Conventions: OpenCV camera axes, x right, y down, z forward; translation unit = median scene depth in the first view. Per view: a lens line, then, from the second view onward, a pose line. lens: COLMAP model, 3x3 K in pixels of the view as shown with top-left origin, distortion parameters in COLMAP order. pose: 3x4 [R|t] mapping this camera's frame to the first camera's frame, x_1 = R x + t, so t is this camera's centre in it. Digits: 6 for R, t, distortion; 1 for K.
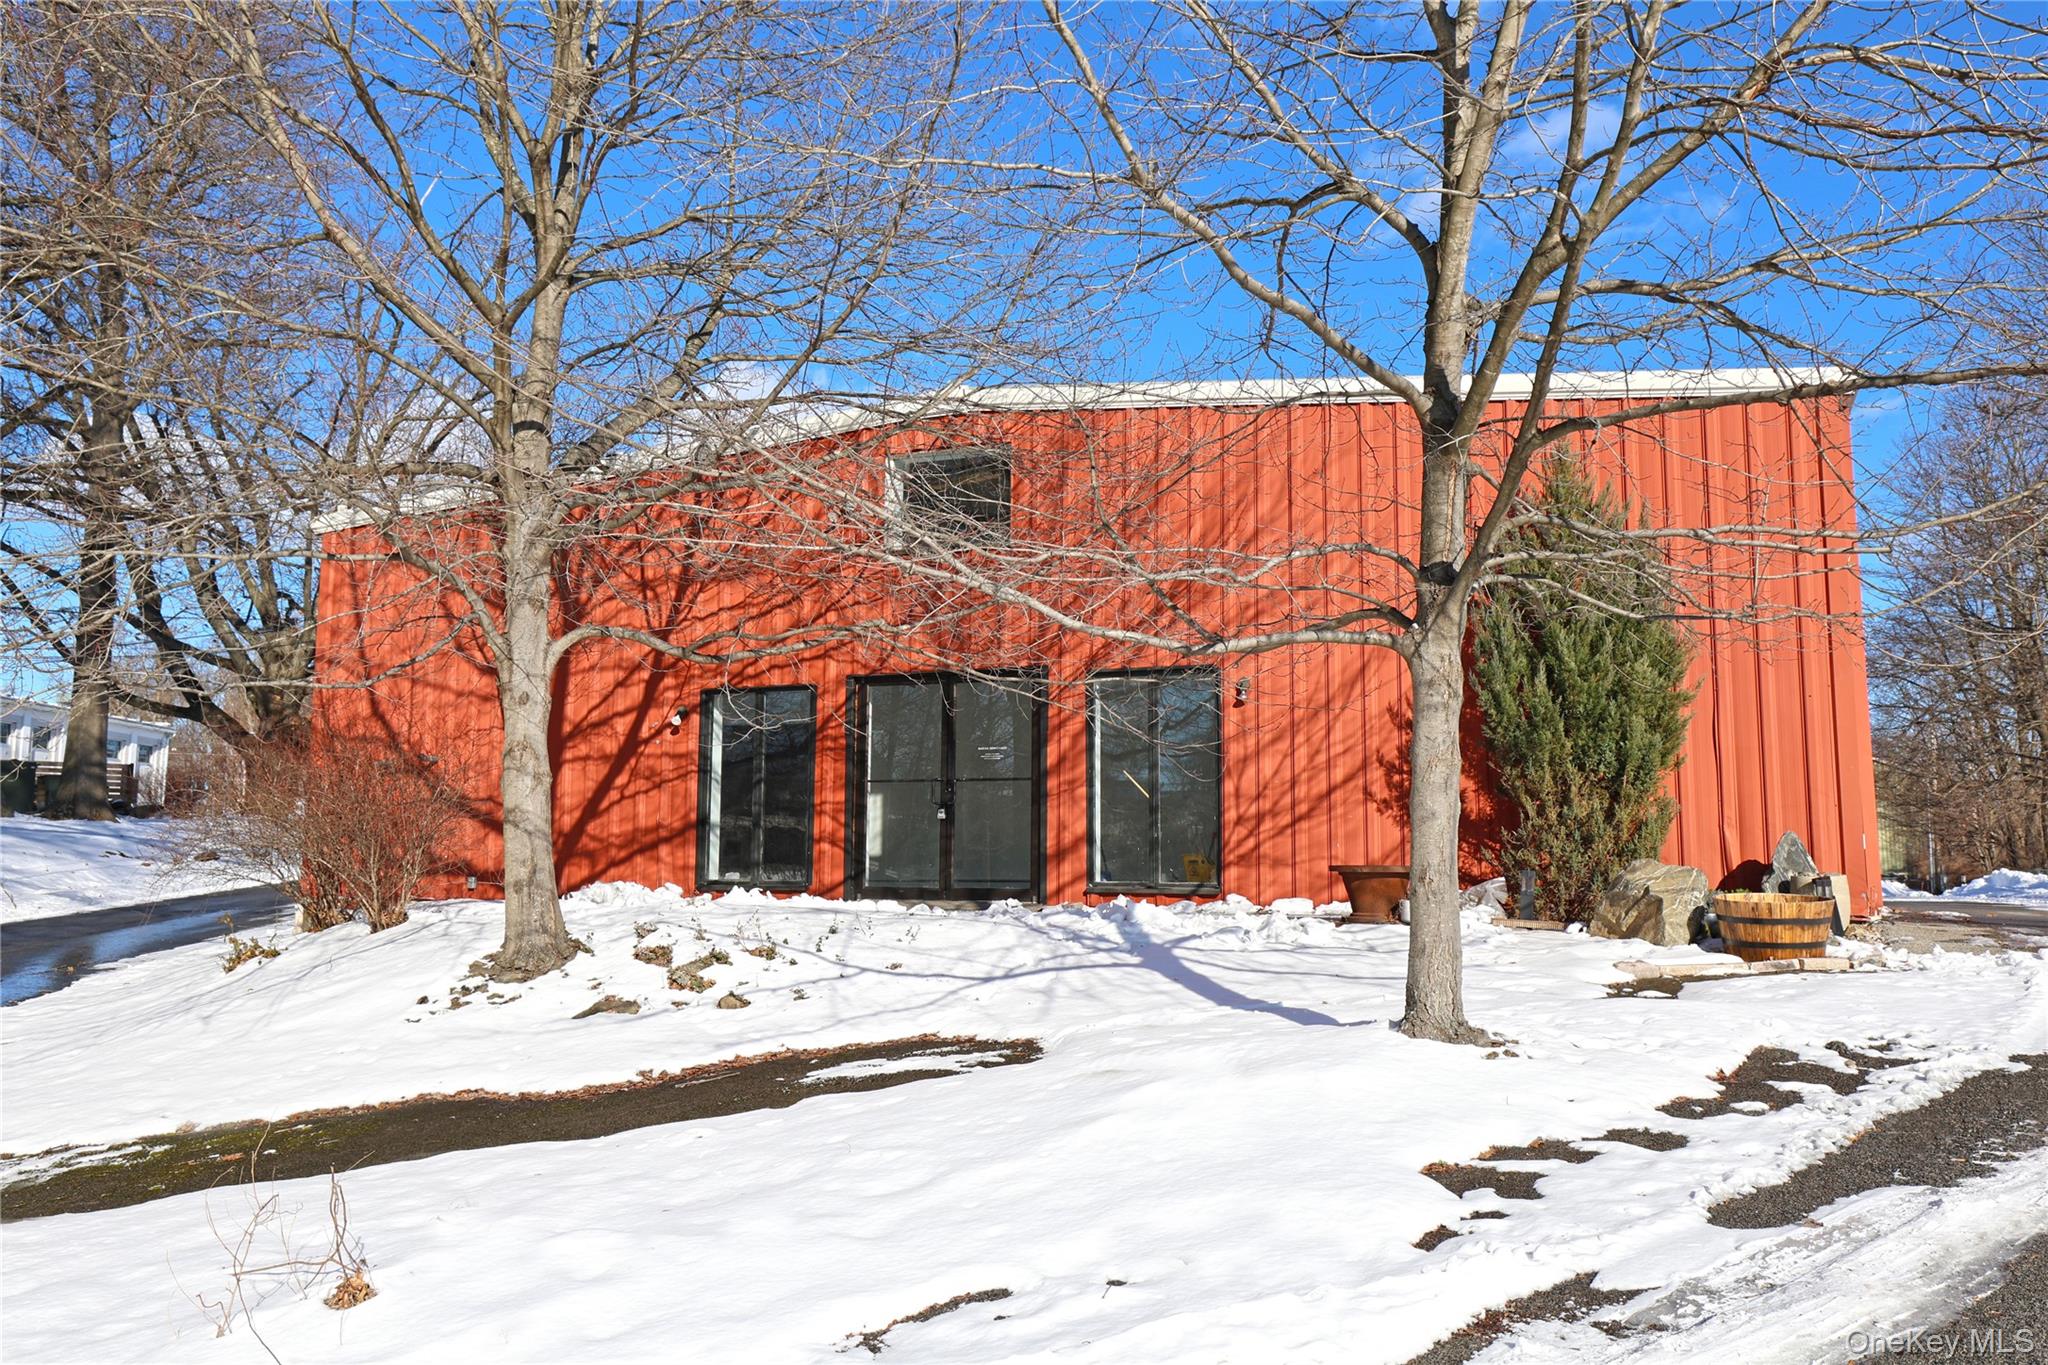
lens RADIAL K [[1643.3, 0, 1024.0], [0, 1643.3, 684.1], [0, 0, 1]] dist [0.000049, -0.000039]
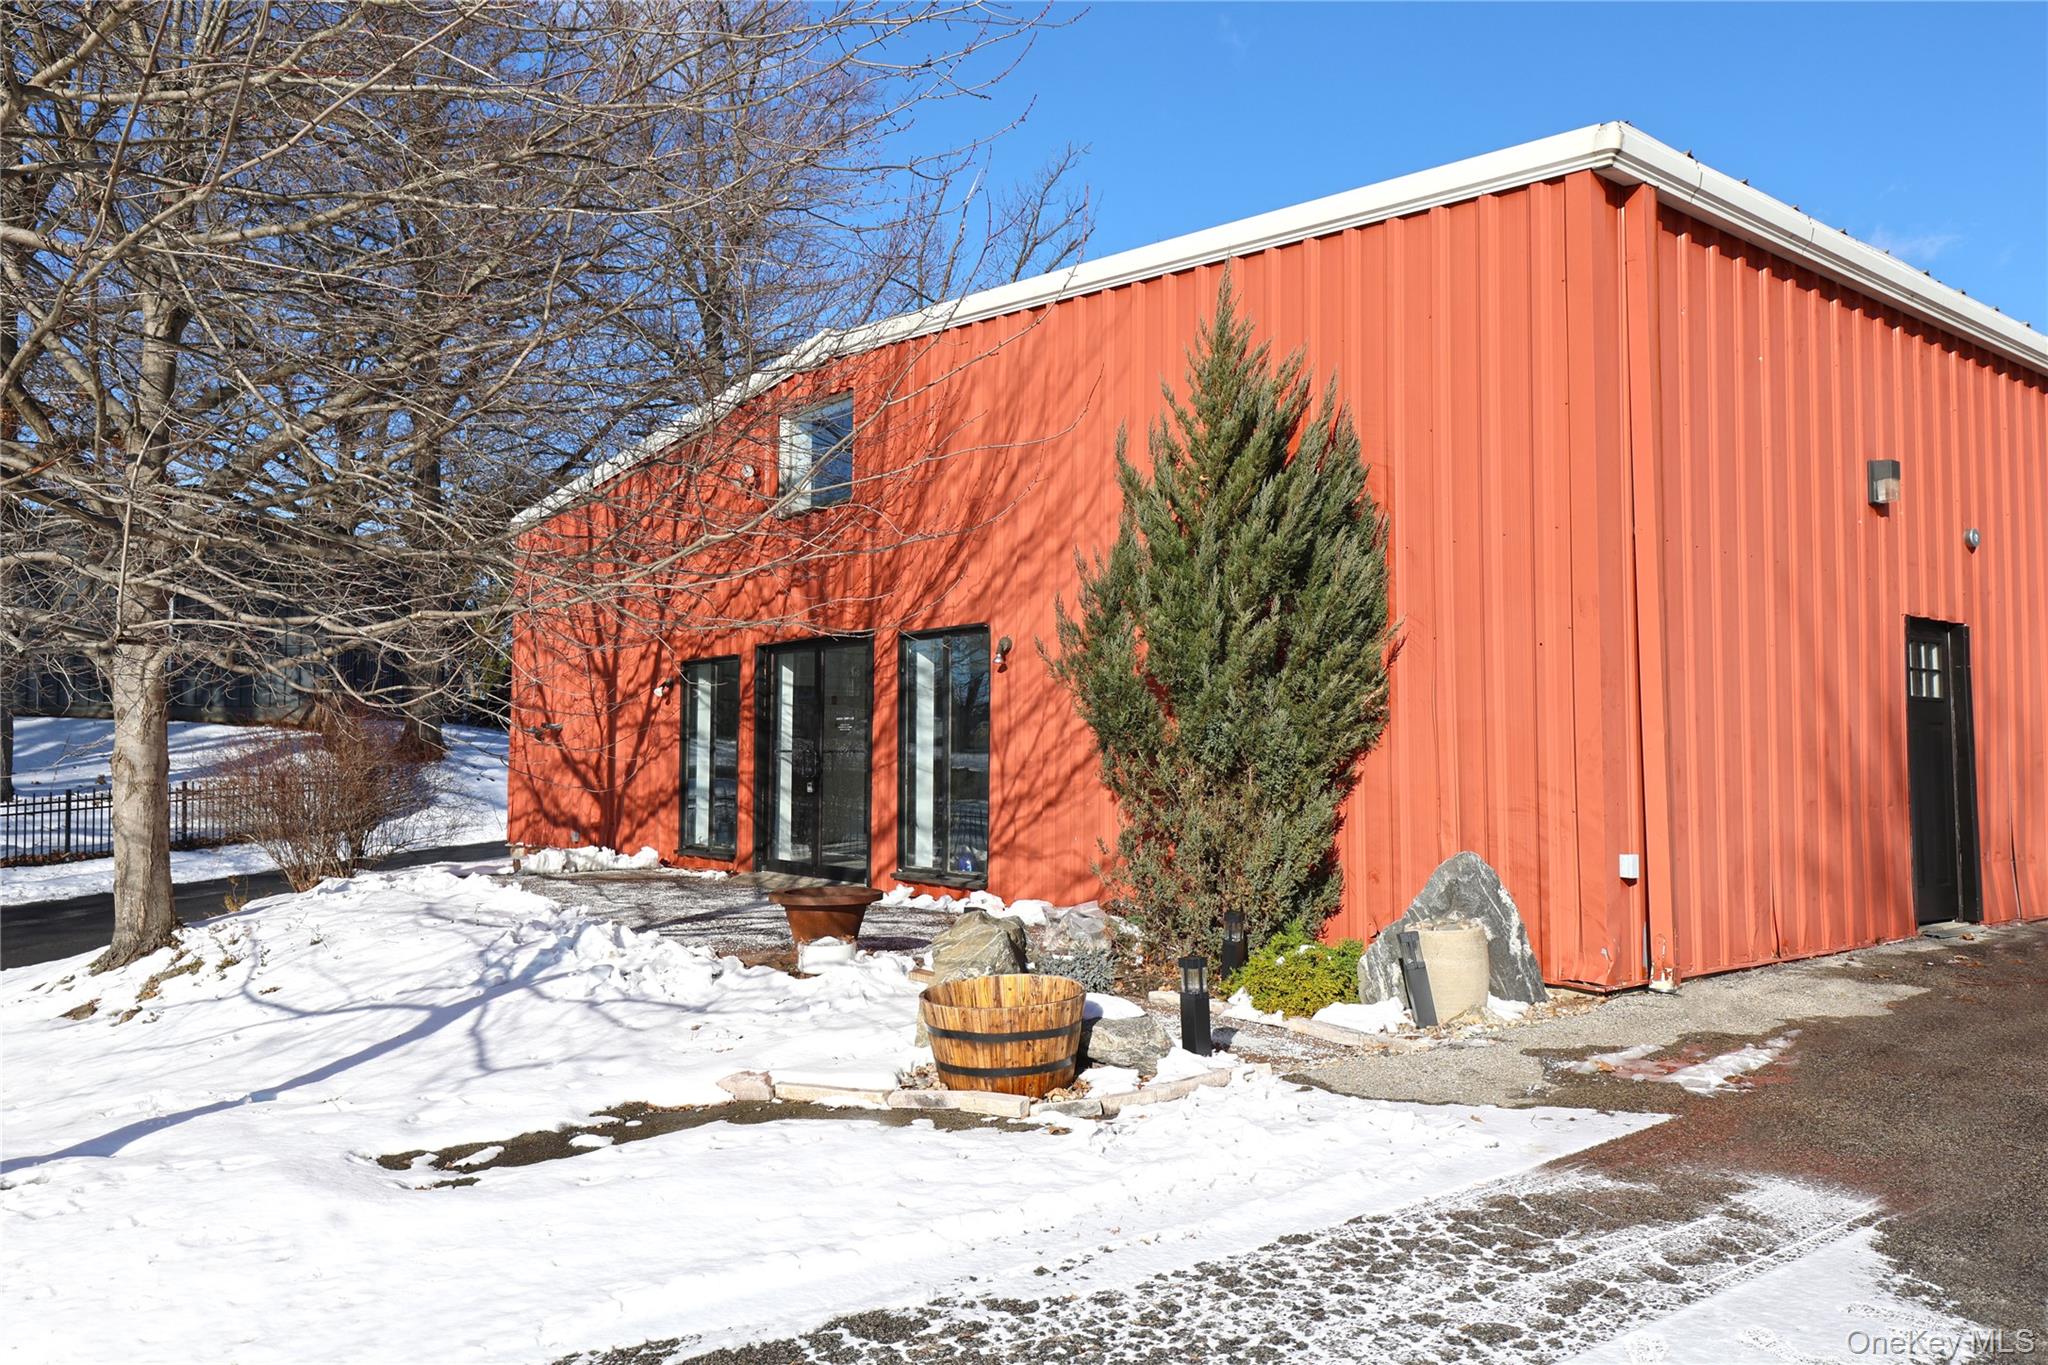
lens RADIAL K [[1485.8, 0, 1023.7], [0, 1485.8, 678.8], [0, 0, 1]] dist [-0.000156, -0.000151]
pose [[0.856595, -0.029497, -0.515145, 0.521891], [0.061209, 0.997124, 0.044684, -0.015640], [0.512346, -0.069808, 0.855937, 0.333385]]
